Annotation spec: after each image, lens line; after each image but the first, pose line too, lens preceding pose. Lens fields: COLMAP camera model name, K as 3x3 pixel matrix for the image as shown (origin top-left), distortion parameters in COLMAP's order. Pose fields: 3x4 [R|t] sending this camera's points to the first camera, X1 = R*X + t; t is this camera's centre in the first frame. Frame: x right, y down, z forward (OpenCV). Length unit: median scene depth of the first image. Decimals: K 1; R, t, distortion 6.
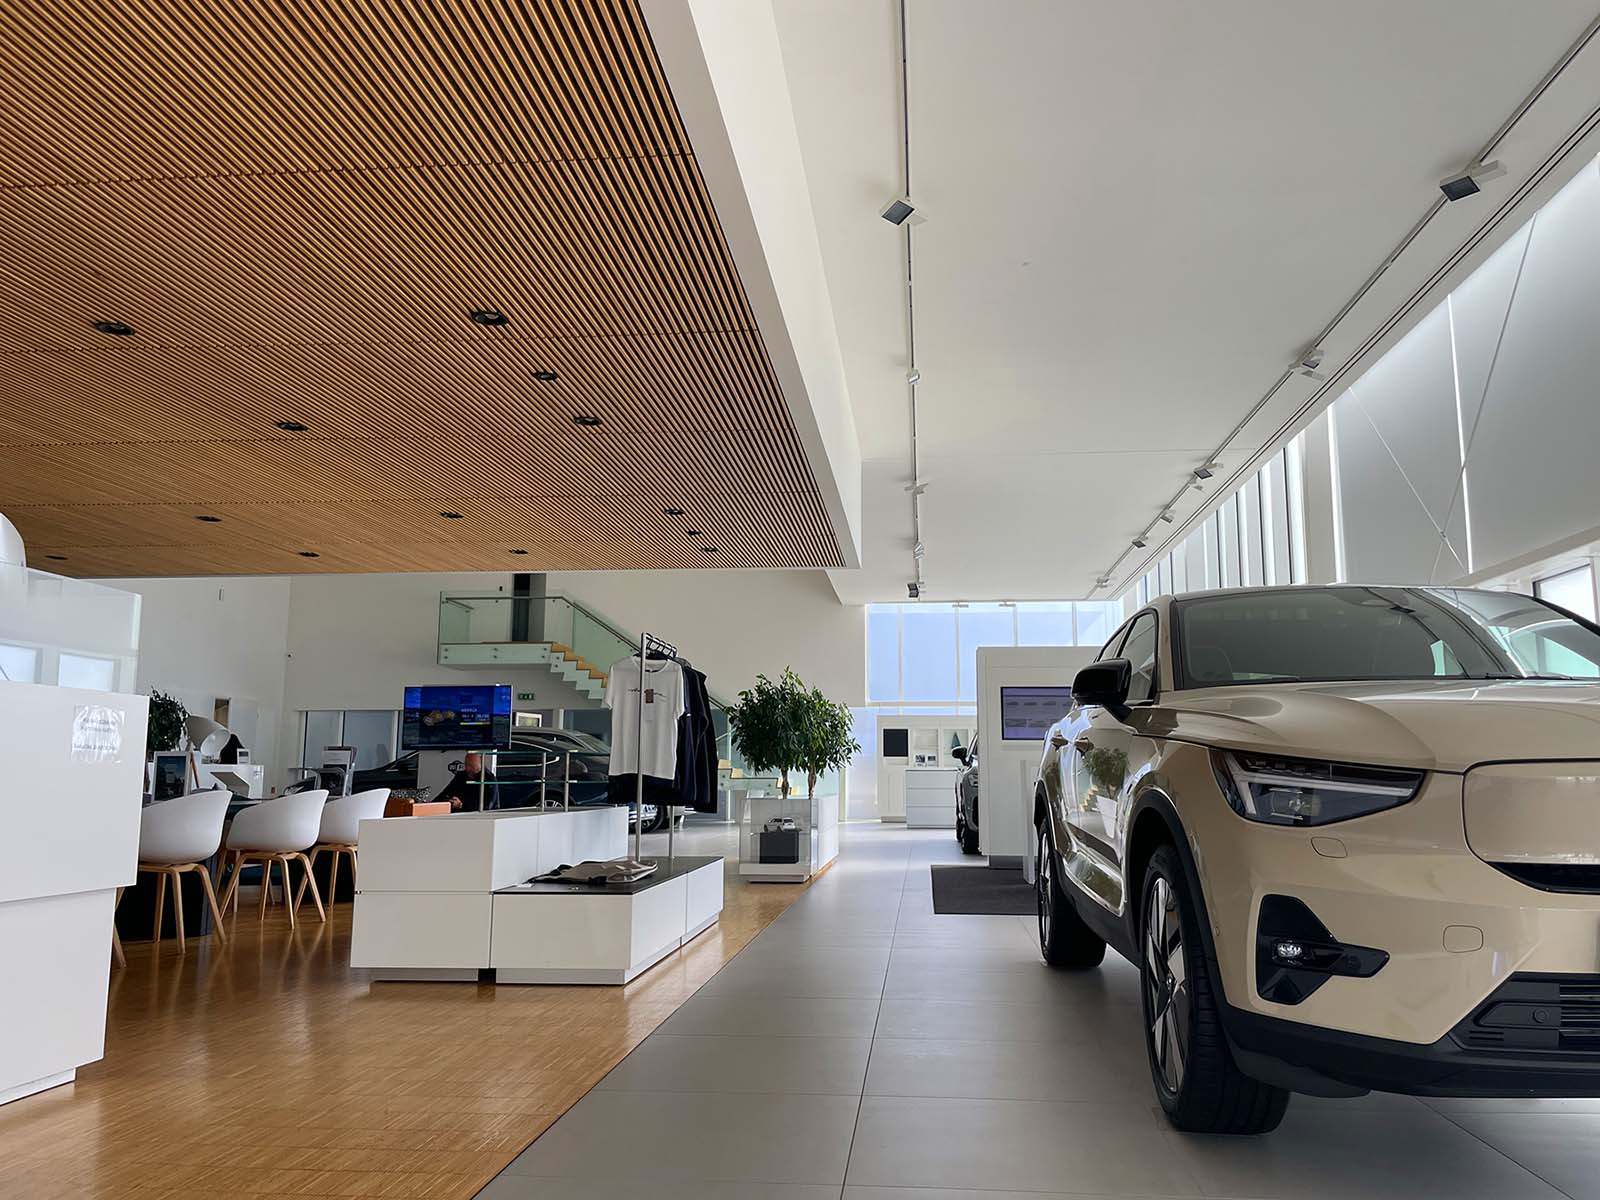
lens RADIAL K [[1215.7, 0, 800.7], [0, 1215.7, 602.4], [0, 0, 1]] dist [0.048053, -0.017476]
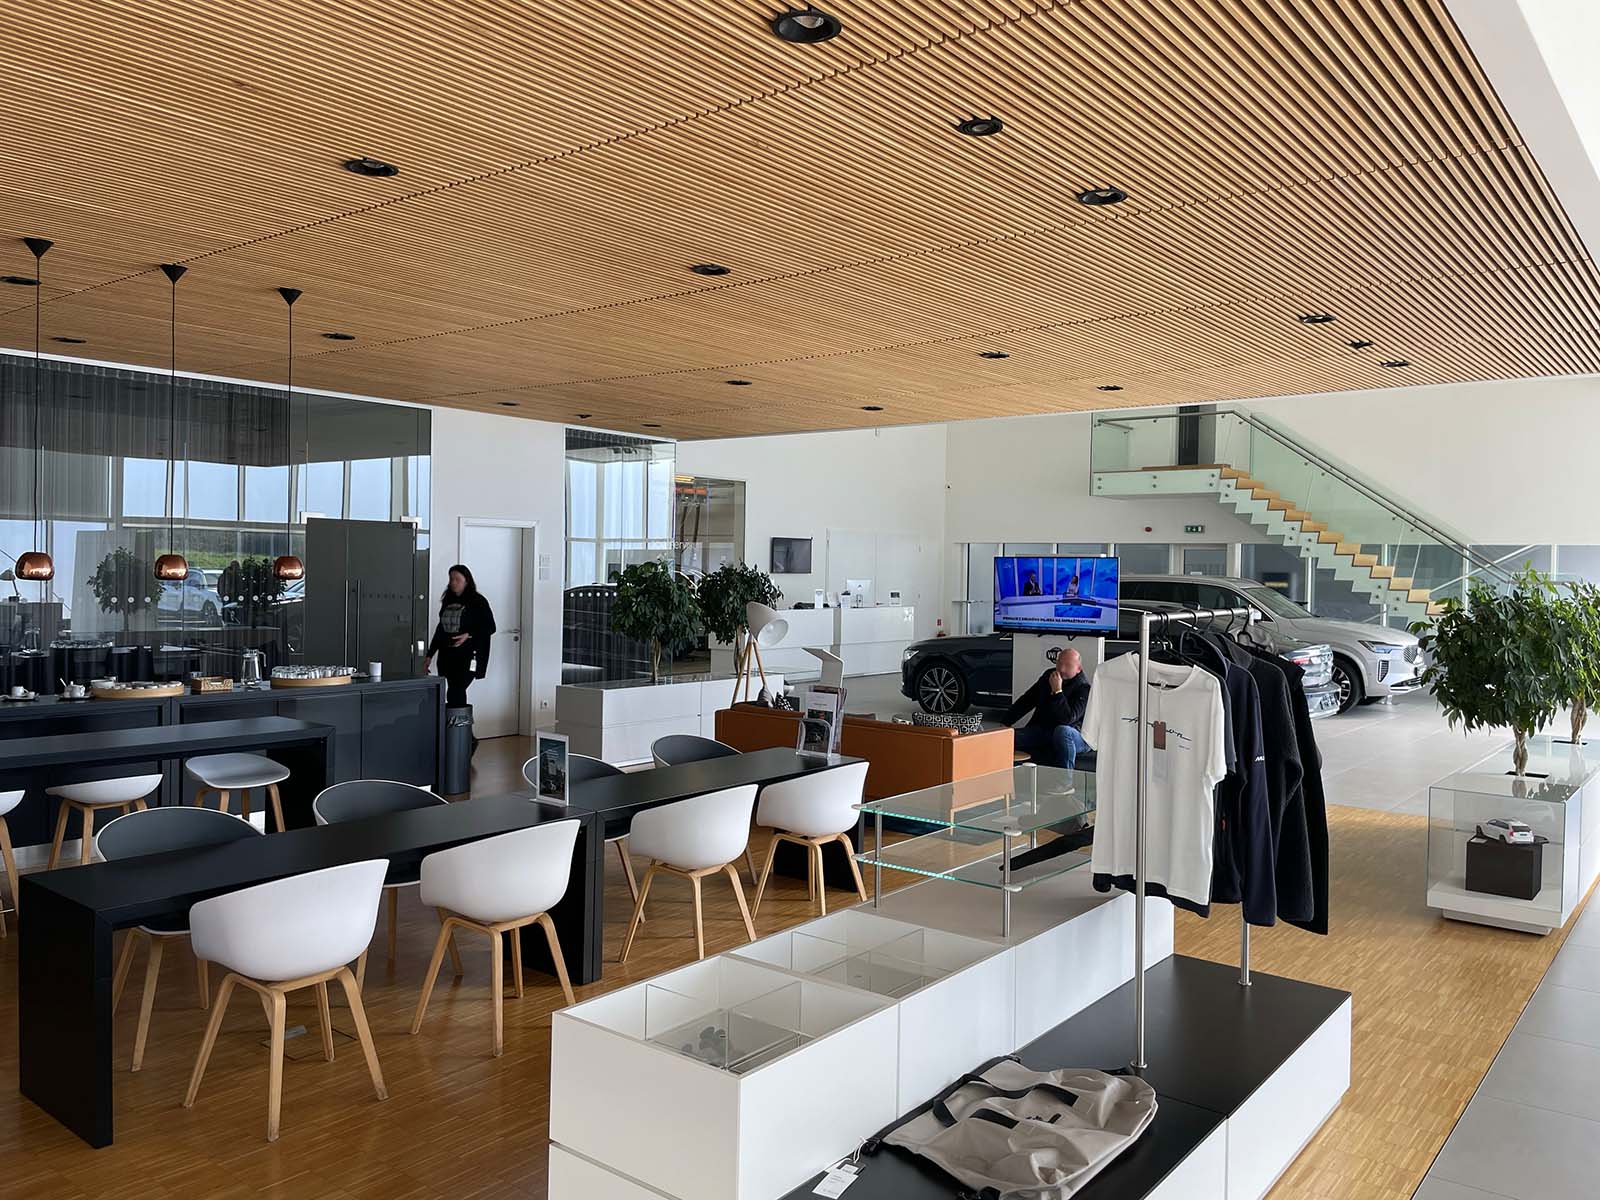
lens RADIAL K [[1215.7, 0, 795.3], [0, 1215.7, 592.1], [0, 0, 1]] dist [0.048053, -0.017476]
pose [[0.840202, 0.021124, -0.541861, 0.015241], [0.064205, 0.988337, 0.138085, -0.038554], [0.538459, -0.150810, 0.829047, 0.298638]]
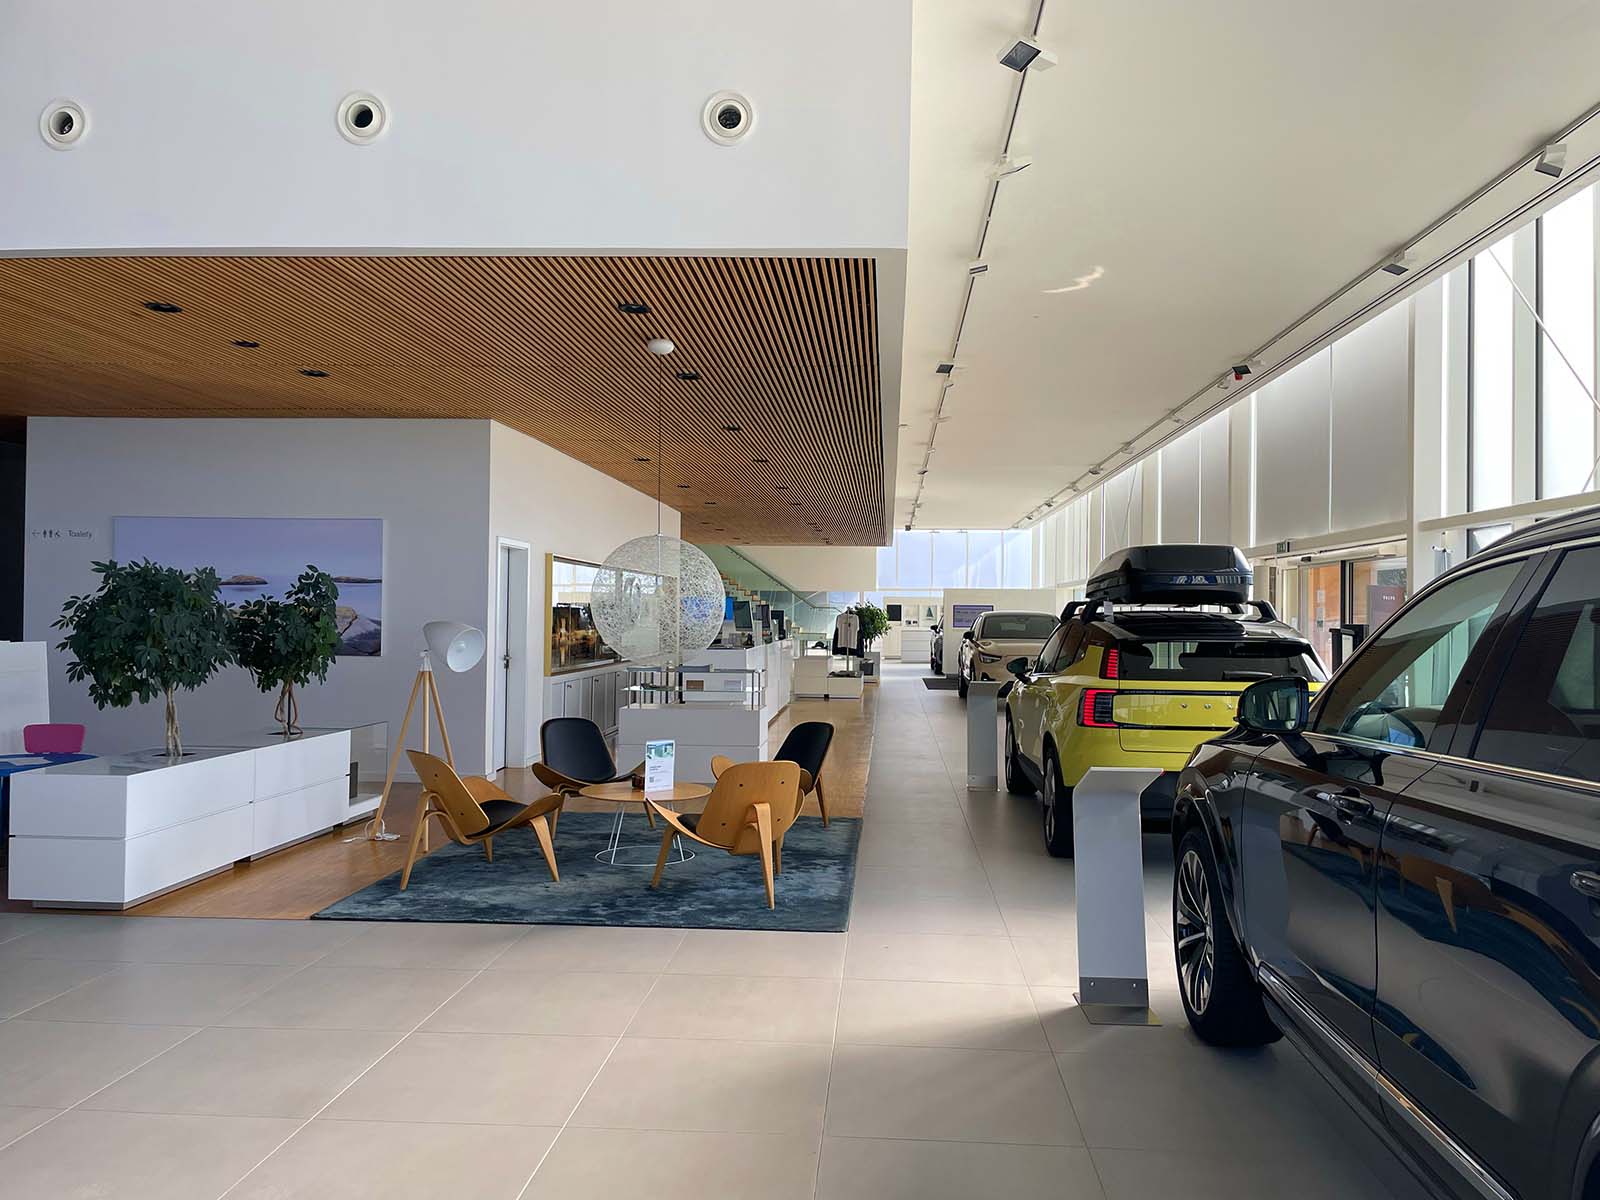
lens RADIAL K [[1215.7, 0, 799.5], [0, 1215.7, 599.4], [0, 0, 1]] dist [0.048053, -0.017476]
pose [[0.999547, 0.011421, 0.027836, -0.218365], [-0.015003, 0.991125, 0.132087, -0.270339], [-0.026080, -0.132445, 0.990847, -1.453920]]
